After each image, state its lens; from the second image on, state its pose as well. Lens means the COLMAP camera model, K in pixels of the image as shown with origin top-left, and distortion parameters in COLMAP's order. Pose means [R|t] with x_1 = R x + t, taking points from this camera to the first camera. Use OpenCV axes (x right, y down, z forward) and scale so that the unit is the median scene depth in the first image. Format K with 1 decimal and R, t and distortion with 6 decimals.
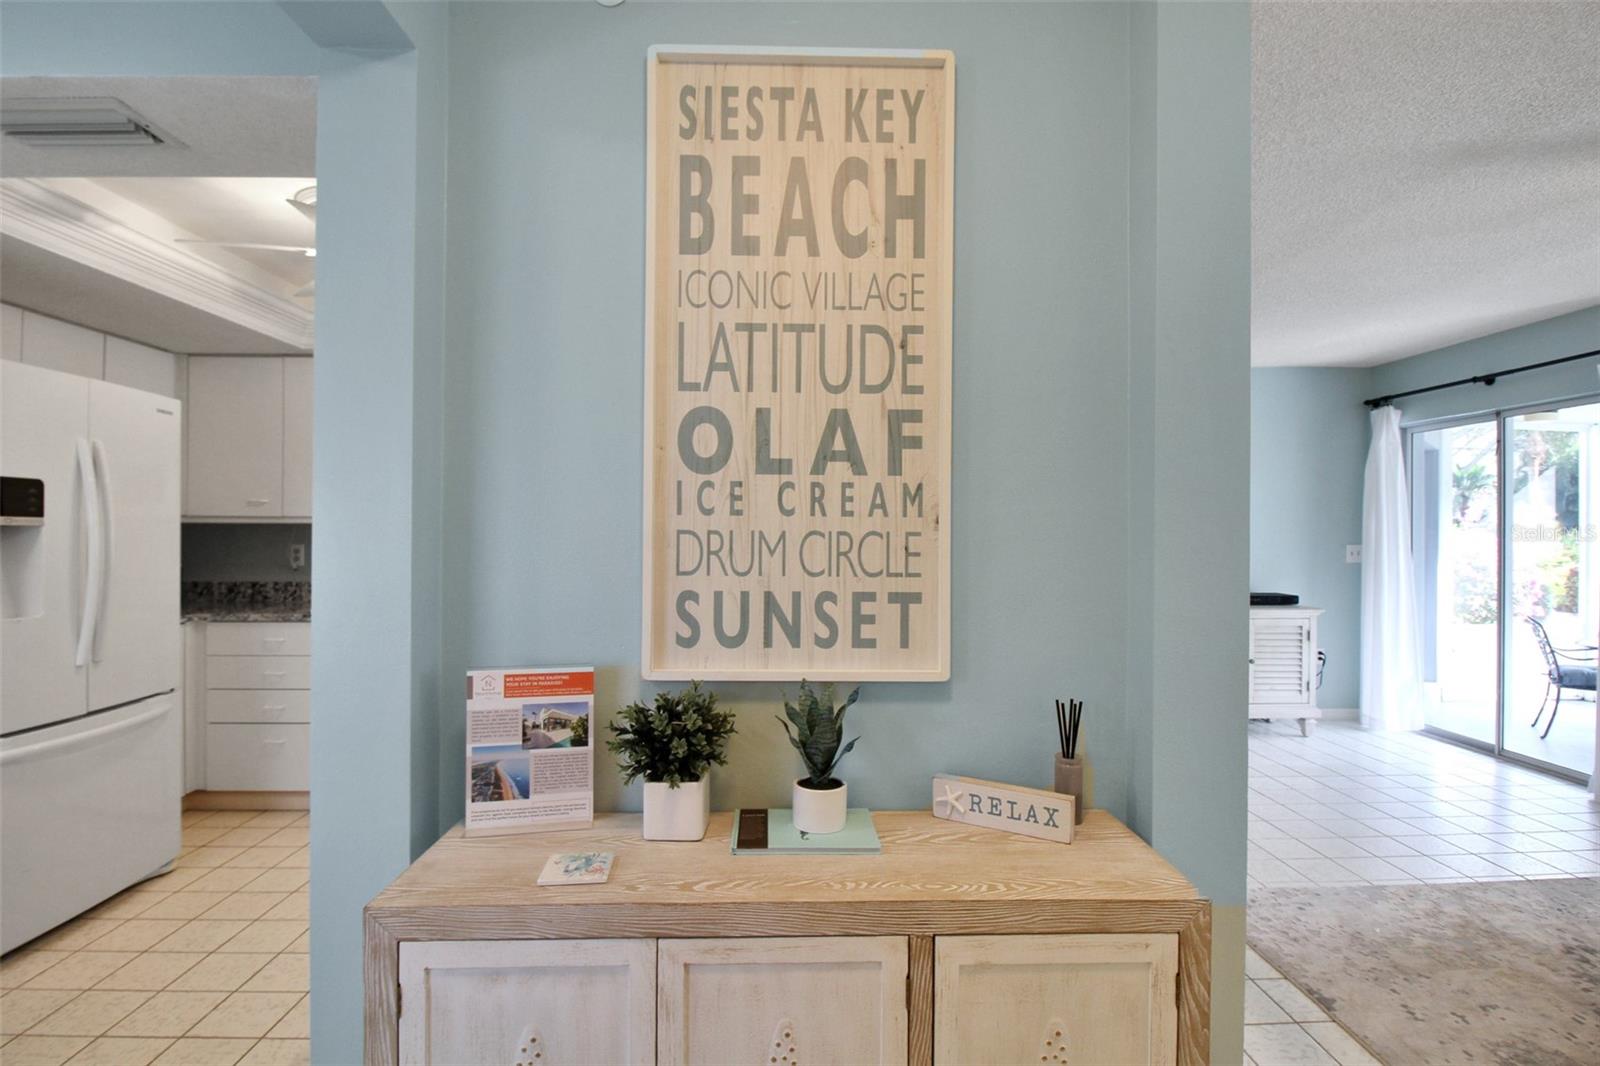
lens RADIAL K [[794.0, 0, 796.7], [0, 794.0, 533.0], [0, 0, 1]] dist [-0.000986, -0.012067]
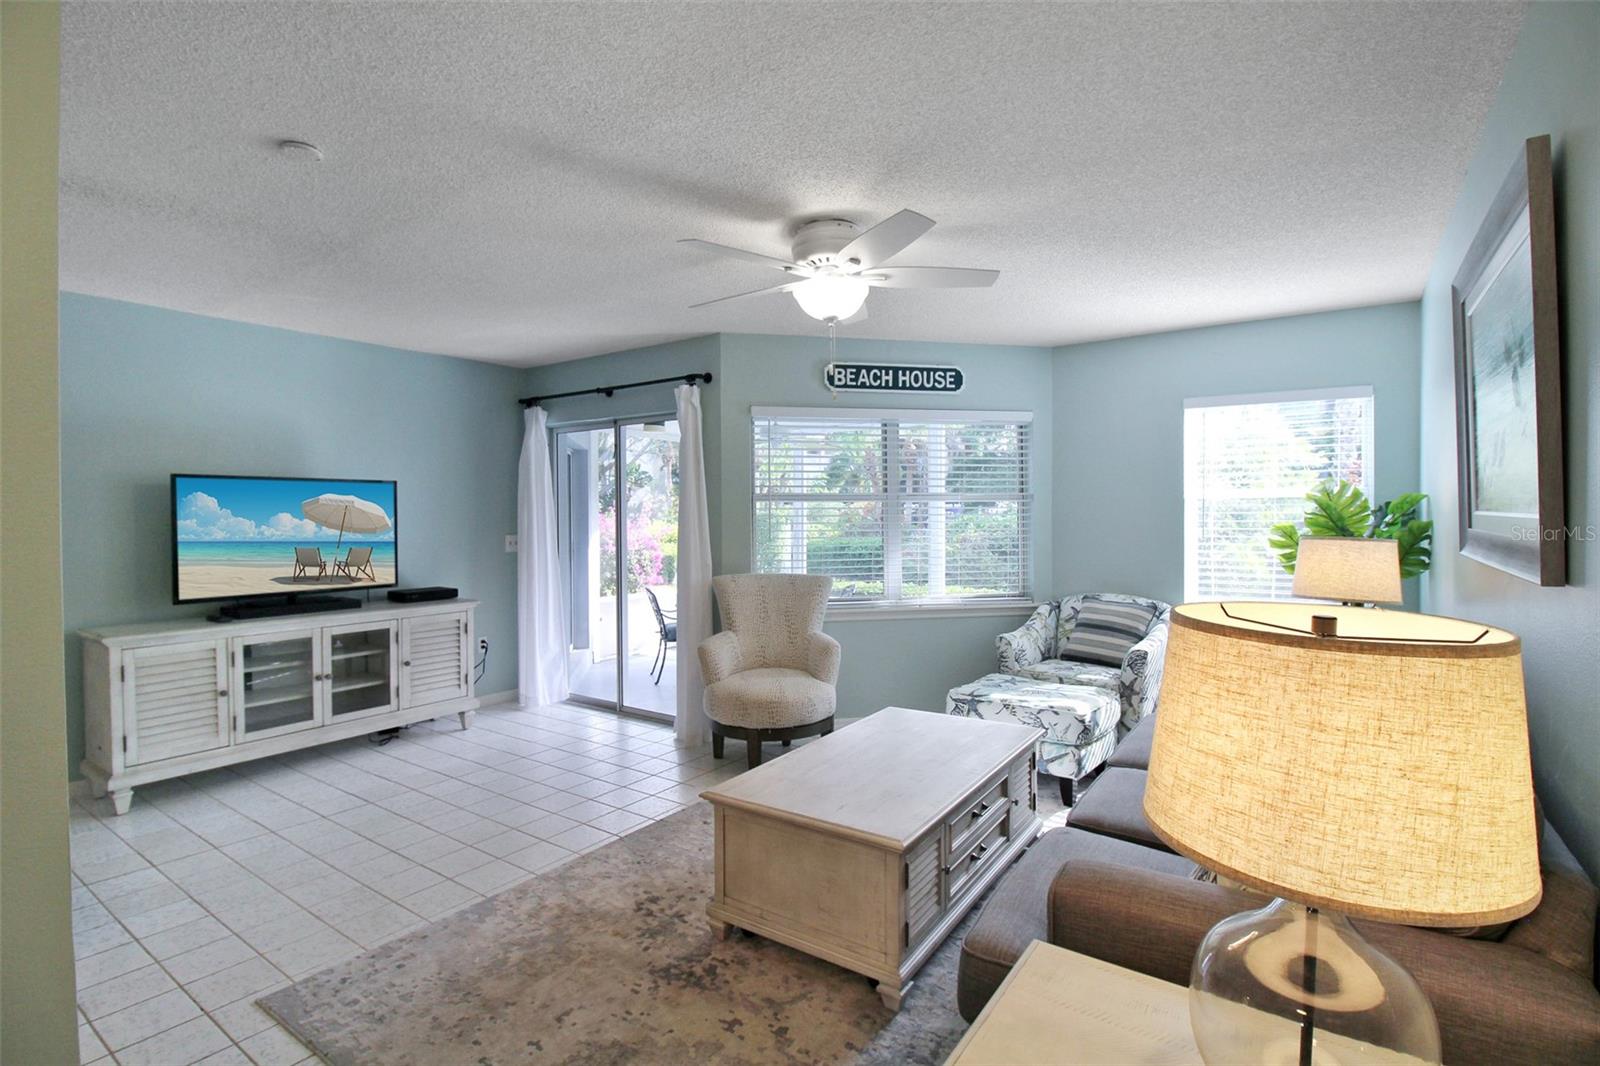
lens RADIAL K [[764.5, 0, 813.3], [0, 764.5, 528.1], [0, 0, 1]] dist [-0.000137, -0.012969]
pose [[0.596305, -0.018992, 0.802533, 0.147391], [0.006047, 0.999798, 0.019167, -0.013492], [-0.802735, -0.006577, 0.596300, 0.081419]]
